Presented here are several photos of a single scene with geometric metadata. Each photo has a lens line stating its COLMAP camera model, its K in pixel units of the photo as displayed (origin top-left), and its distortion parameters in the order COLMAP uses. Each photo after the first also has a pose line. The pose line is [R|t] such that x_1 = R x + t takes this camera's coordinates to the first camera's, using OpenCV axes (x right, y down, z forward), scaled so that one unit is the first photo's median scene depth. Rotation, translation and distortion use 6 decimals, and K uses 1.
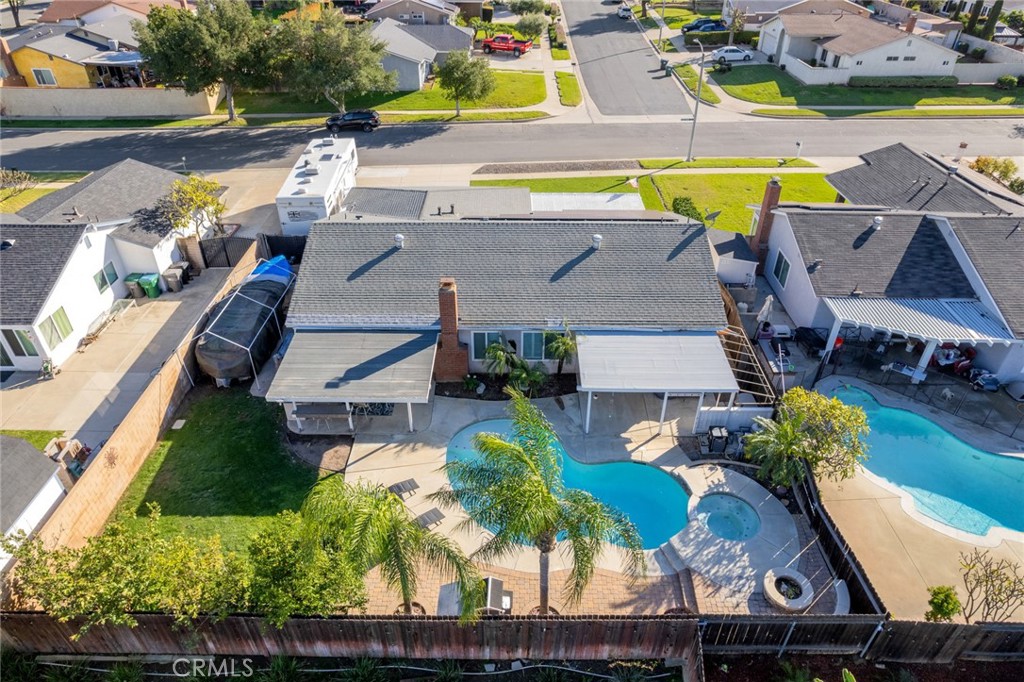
lens RADIAL K [[656.8, 0, 506.1], [0, 656.8, 341.3], [0, 0, 1]] dist [-0.065237, 0.057802]
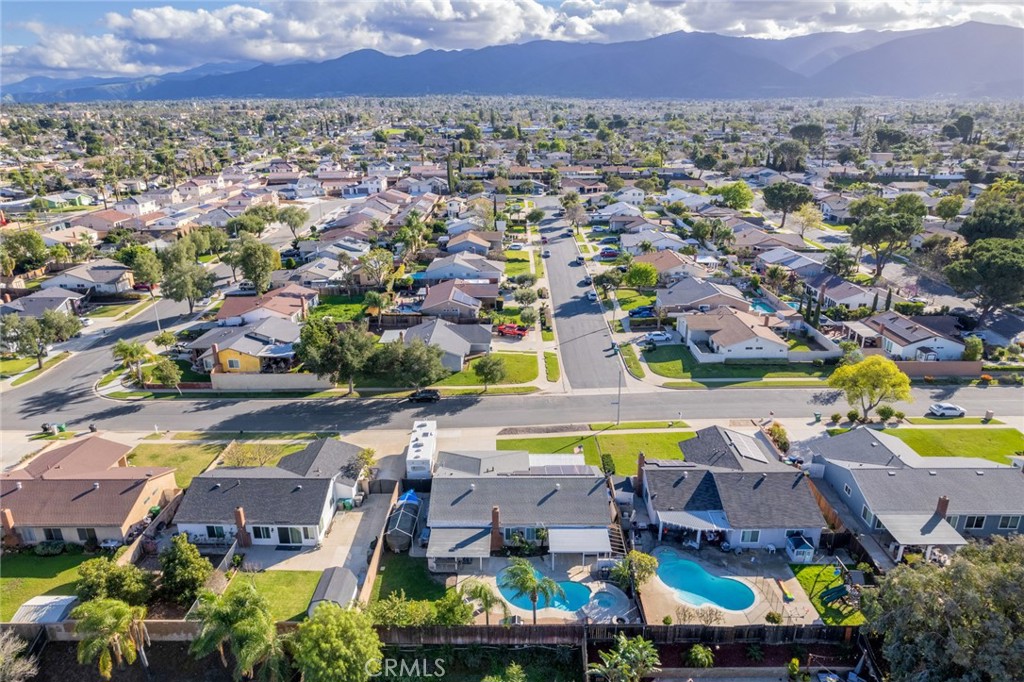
lens RADIAL K [[656.8, 0, 506.3], [0, 656.8, 339.9], [0, 0, 1]] dist [-0.065237, 0.057802]
pose [[0.999975, -0.006941, -0.001337, -0.035247], [0.006312, 0.961976, -0.273060, -0.021162], [0.003181, 0.273044, 0.961996, -1.341071]]
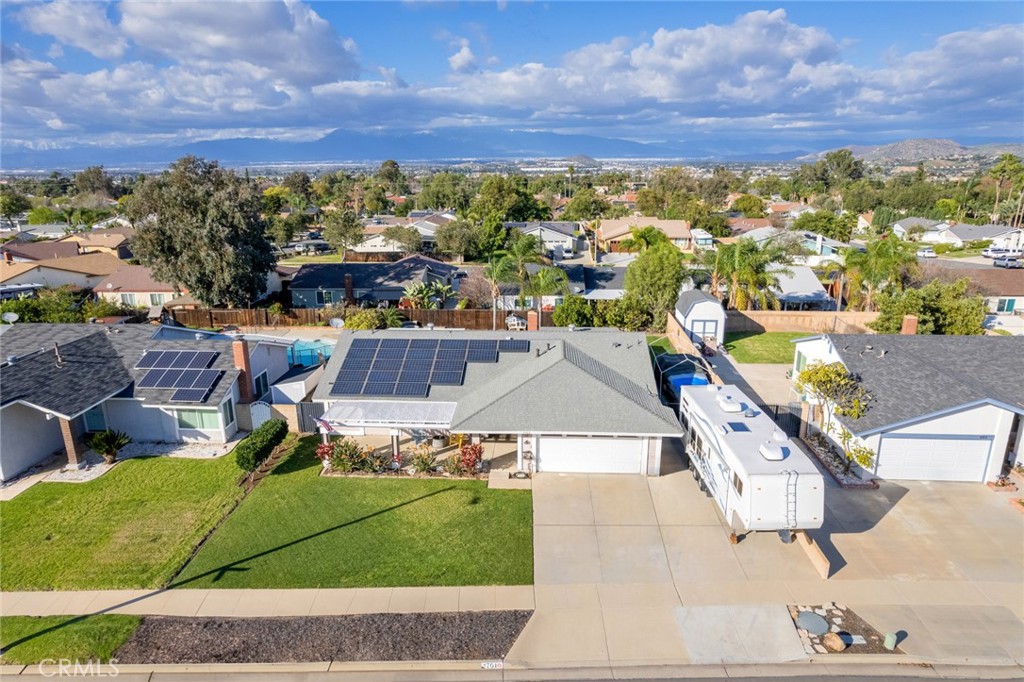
lens RADIAL K [[656.8, 0, 511.3], [0, 656.8, 349.6], [0, 0, 1]] dist [-0.065237, 0.057802]
pose [[-0.999165, -0.005677, 0.040459, -0.090319], [0.027761, 0.632209, 0.774300, -1.175628], [-0.029974, 0.774777, -0.631523, 1.866164]]
